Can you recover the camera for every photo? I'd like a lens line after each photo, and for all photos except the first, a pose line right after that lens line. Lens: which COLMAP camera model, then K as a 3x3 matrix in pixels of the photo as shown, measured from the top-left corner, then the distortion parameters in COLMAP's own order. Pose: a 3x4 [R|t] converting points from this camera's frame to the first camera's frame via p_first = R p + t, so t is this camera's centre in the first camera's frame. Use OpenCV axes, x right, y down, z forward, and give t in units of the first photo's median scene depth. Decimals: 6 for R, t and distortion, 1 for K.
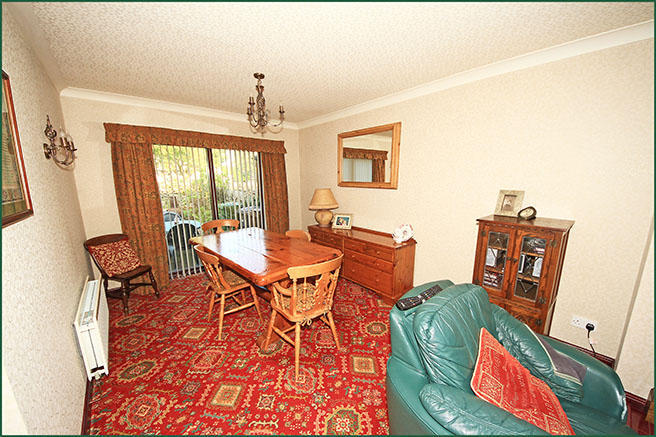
lens RADIAL K [[247.4, 0, 324.2], [0, 247.4, 221.8], [0, 0, 1]] dist [-0.021327, -0.000256]
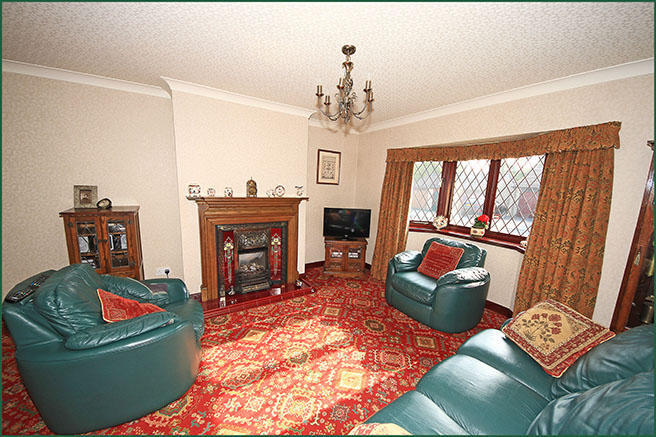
lens RADIAL K [[247.4, 0, 326.6], [0, 247.4, 223.3], [0, 0, 1]] dist [-0.021327, -0.000256]
pose [[0.113239, -0.161560, 0.980344, -0.281793], [0.157425, 0.977145, 0.142849, 0.067993], [-0.981017, 0.138155, 0.136085, -0.278757]]
